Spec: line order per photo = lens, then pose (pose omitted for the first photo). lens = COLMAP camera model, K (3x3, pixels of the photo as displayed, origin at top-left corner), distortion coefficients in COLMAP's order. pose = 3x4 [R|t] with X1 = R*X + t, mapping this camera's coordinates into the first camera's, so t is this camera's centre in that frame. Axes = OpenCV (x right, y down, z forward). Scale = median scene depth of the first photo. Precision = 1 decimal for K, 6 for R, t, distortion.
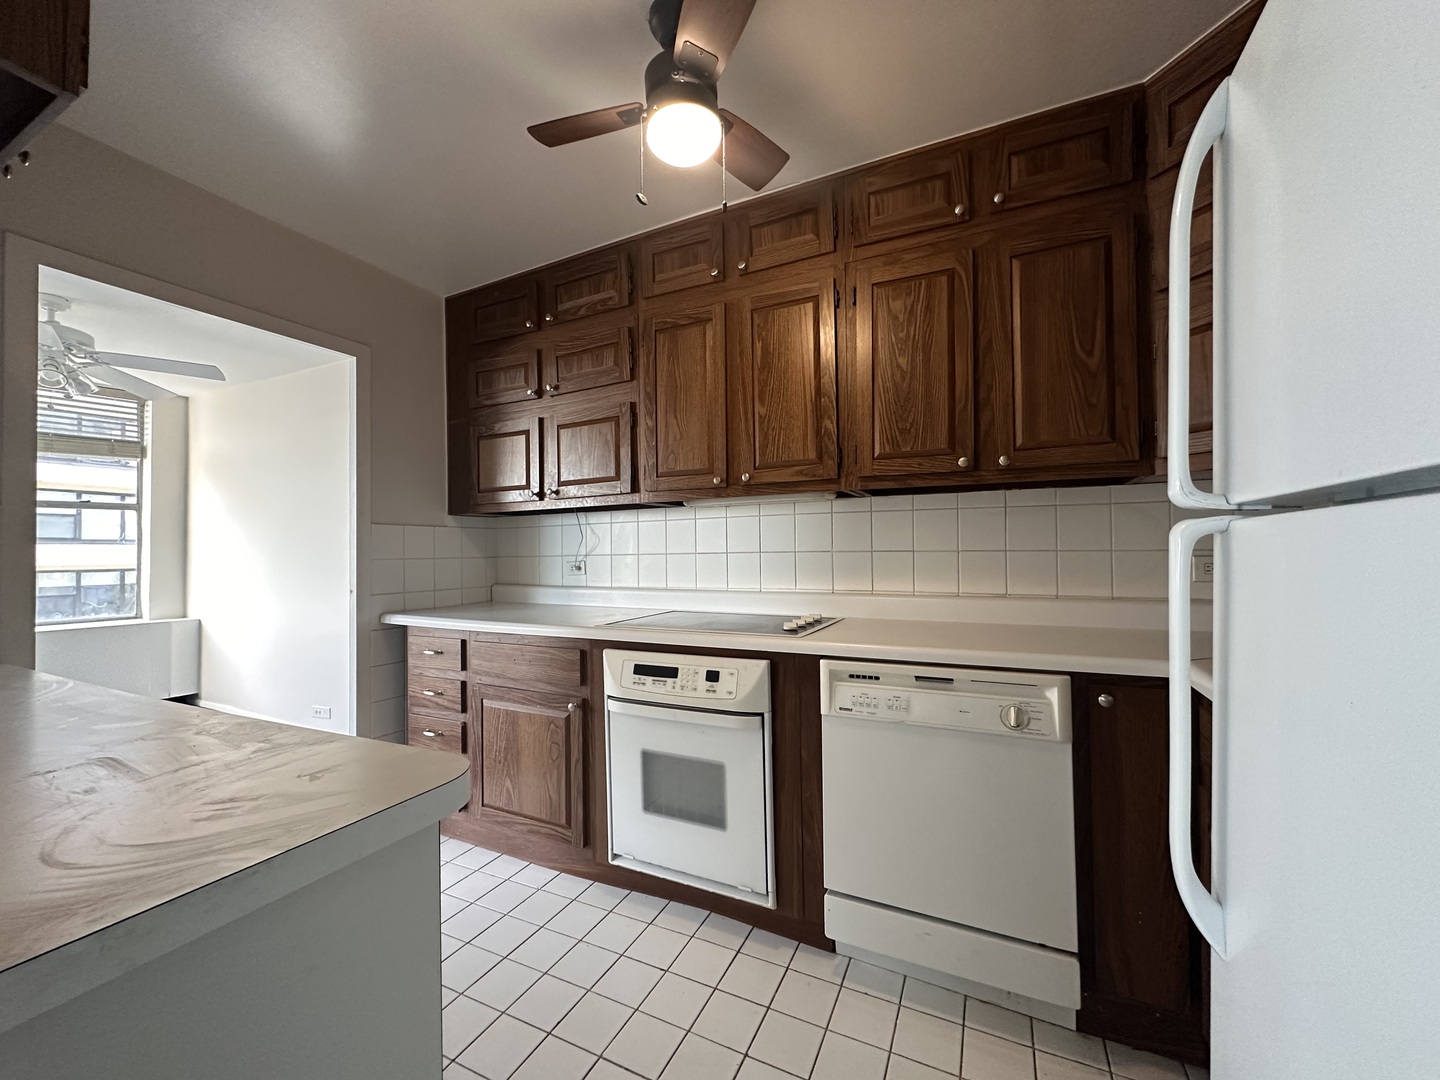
lens RADIAL K [[572.4, 0, 721.8], [0, 572.4, 544.5], [0, 0, 1]] dist [-0.001426, 0.000264]
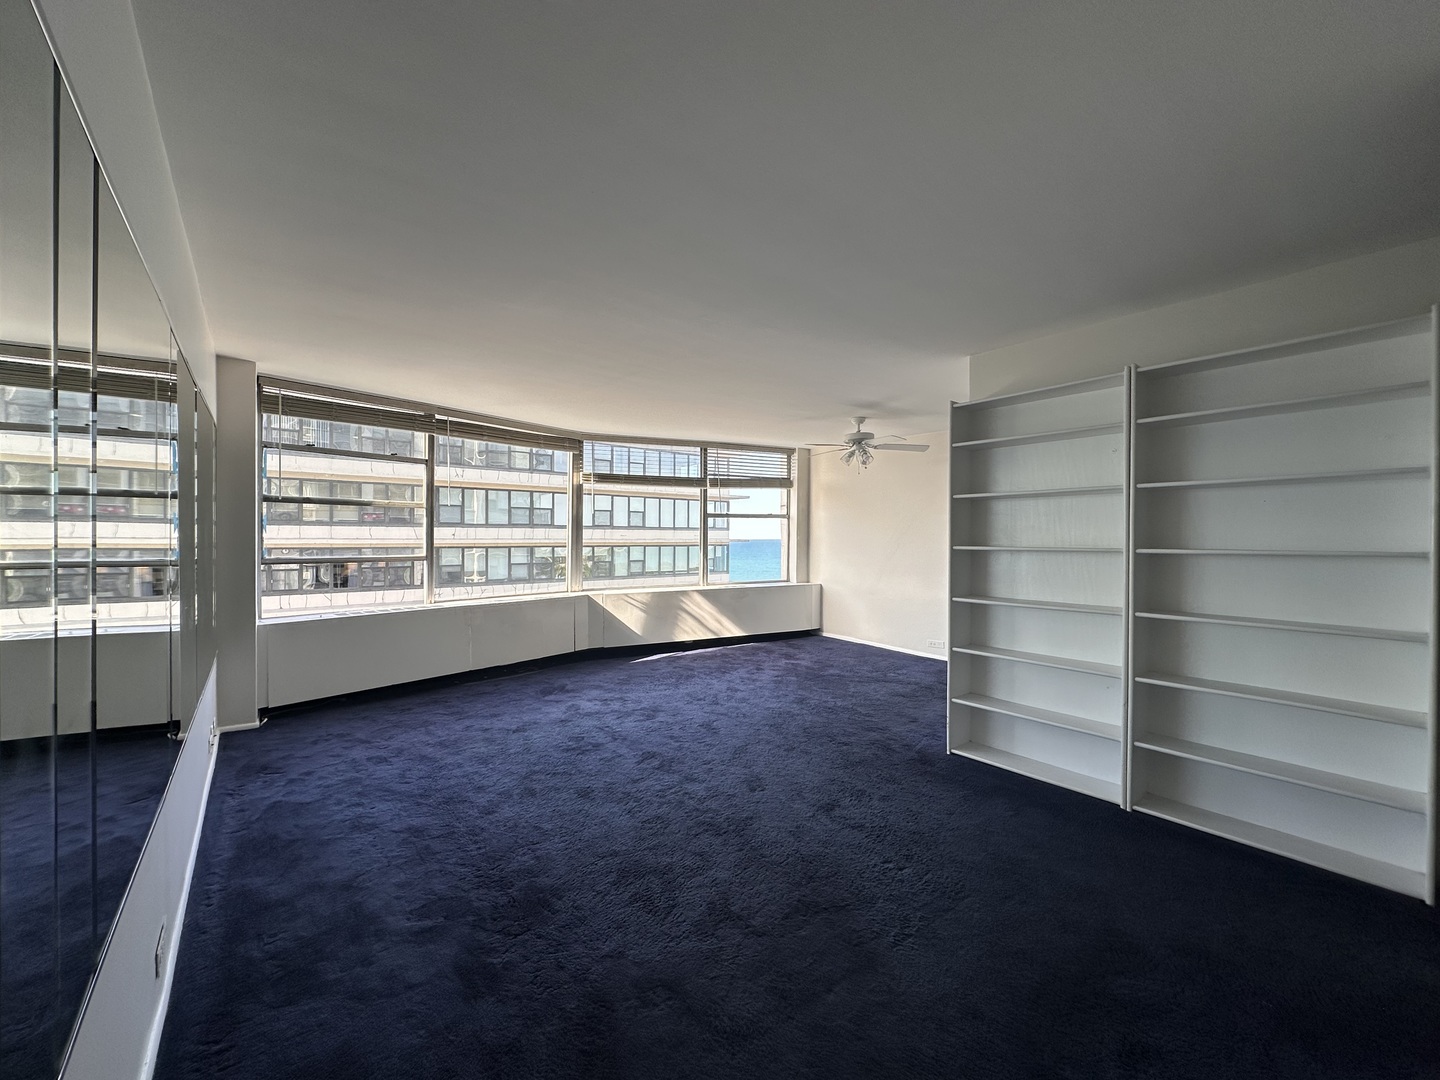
lens RADIAL K [[572.4, 0, 720.8], [0, 572.4, 539.4], [0, 0, 1]] dist [-0.001426, 0.000264]
pose [[0.903930, 0.015085, -0.427414, -0.471157], [-0.005967, 0.999725, 0.022664, -0.034275], [0.427638, -0.017936, 0.903772, -0.628342]]
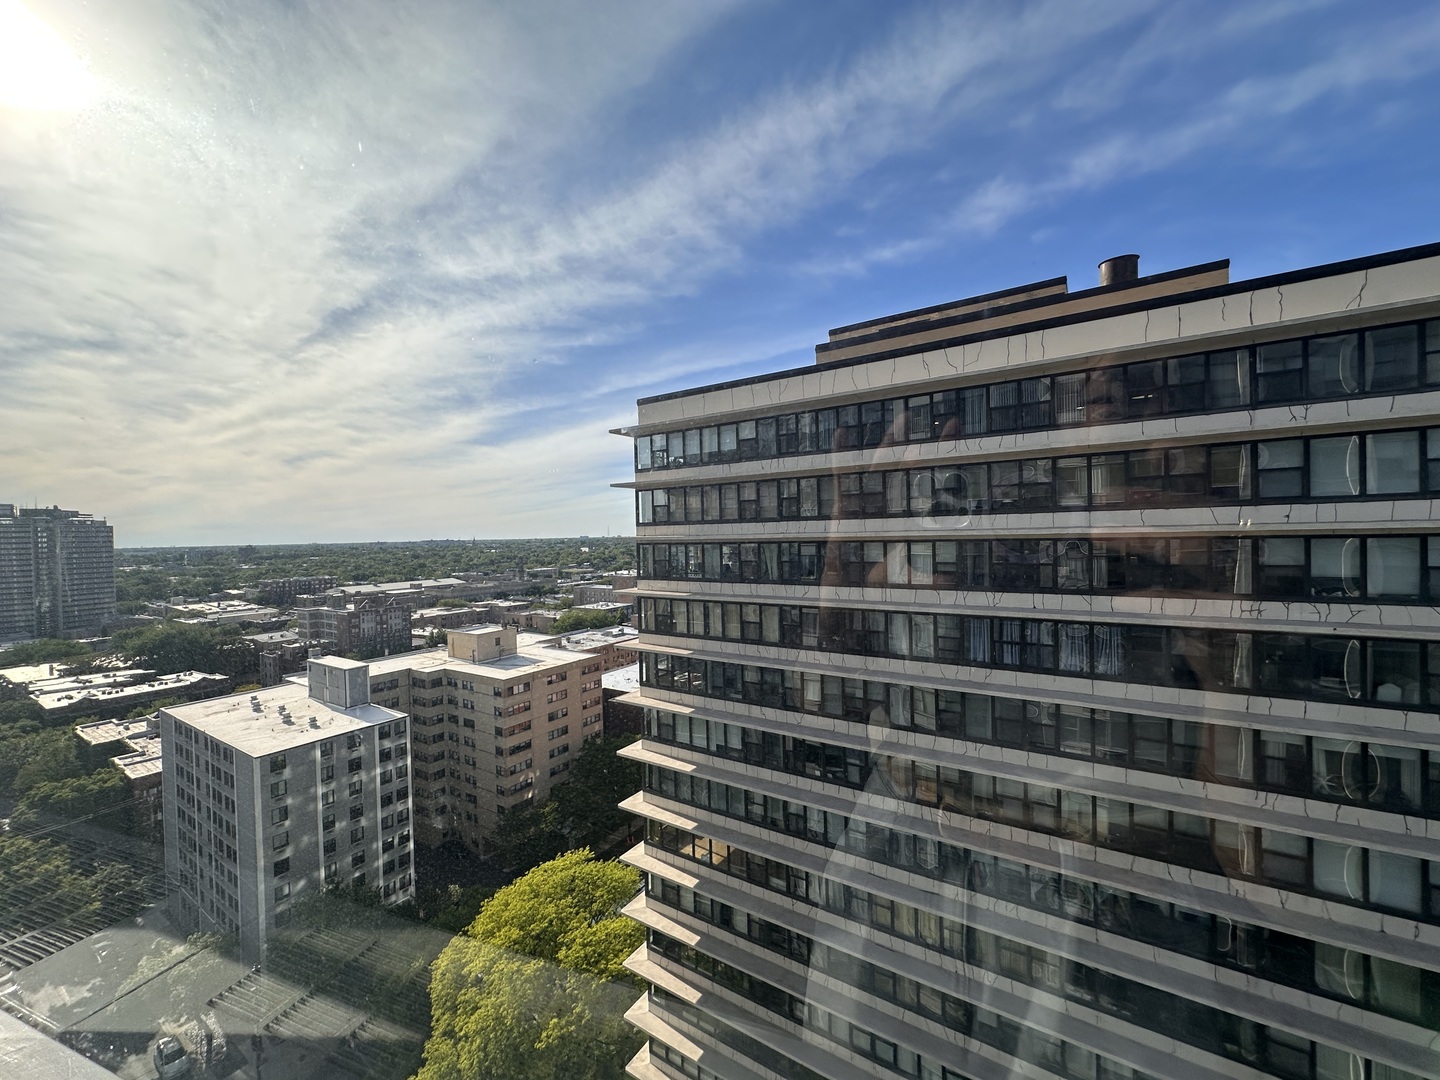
lens RADIAL K [[572.4, 0, 721.4], [0, 572.4, 542.0], [0, 0, 1]] dist [-0.001426, 0.000264]
pose [[-0.135859, 0.030350, -0.990263, -1.394786], [0.040529, 0.998864, 0.025053, -0.005927], [0.989899, -0.036730, -0.136935, 0.448975]]
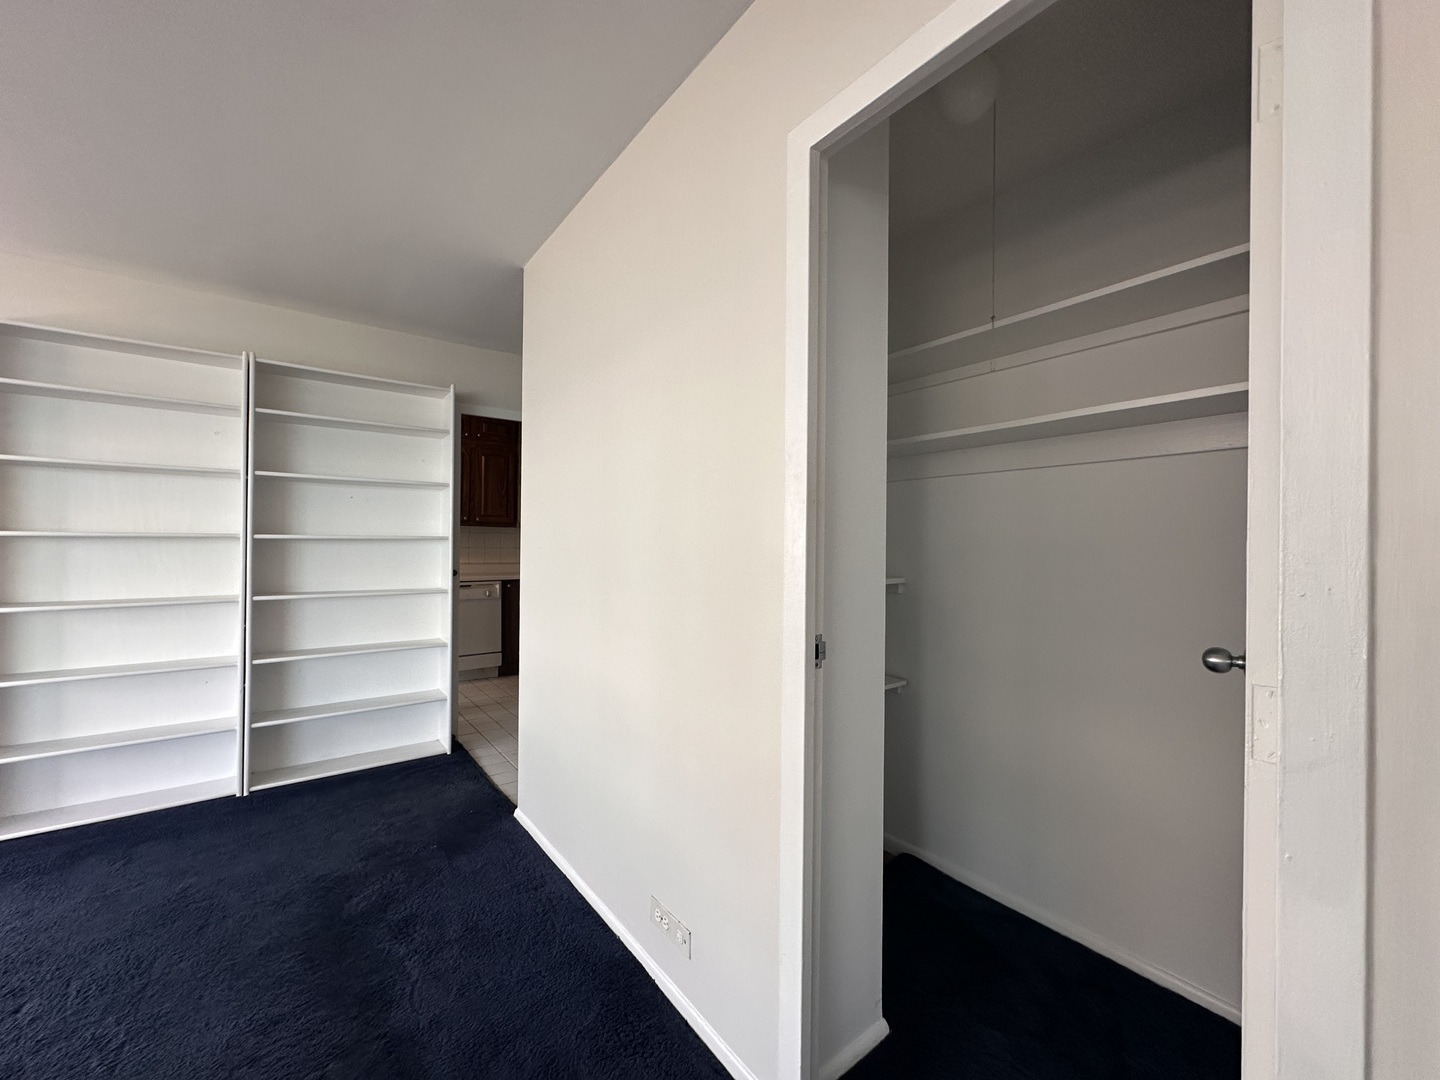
lens RADIAL K [[572.4, 0, 717.8], [0, 572.4, 541.4], [0, 0, 1]] dist [-0.001426, 0.000264]
pose [[0.456452, 0.017407, 0.889578, -0.652805], [-0.025523, 0.999653, -0.006465, -0.014429], [-0.889382, -0.019754, 0.456738, -0.618836]]
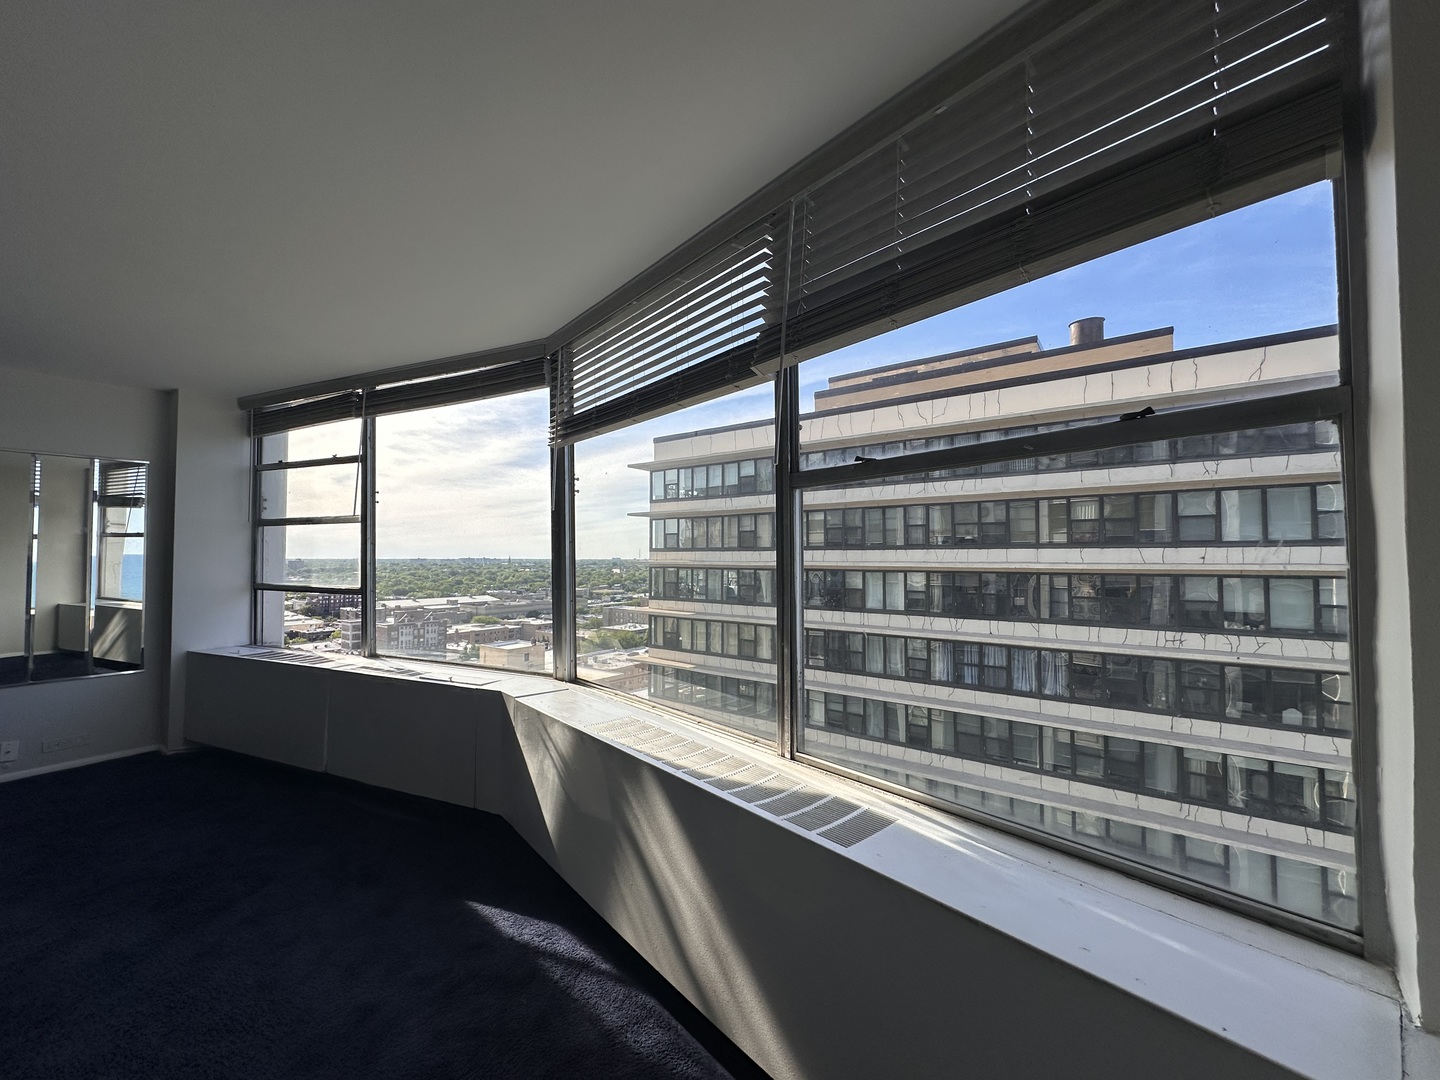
lens RADIAL K [[572.4, 0, 724.4], [0, 572.4, 549.3], [0, 0, 1]] dist [-0.001426, 0.000264]
pose [[-0.184685, -0.004160, -0.982789, -0.805308], [0.015516, 0.999854, -0.007148, -0.018588], [0.982675, -0.016569, -0.184593, 0.861012]]
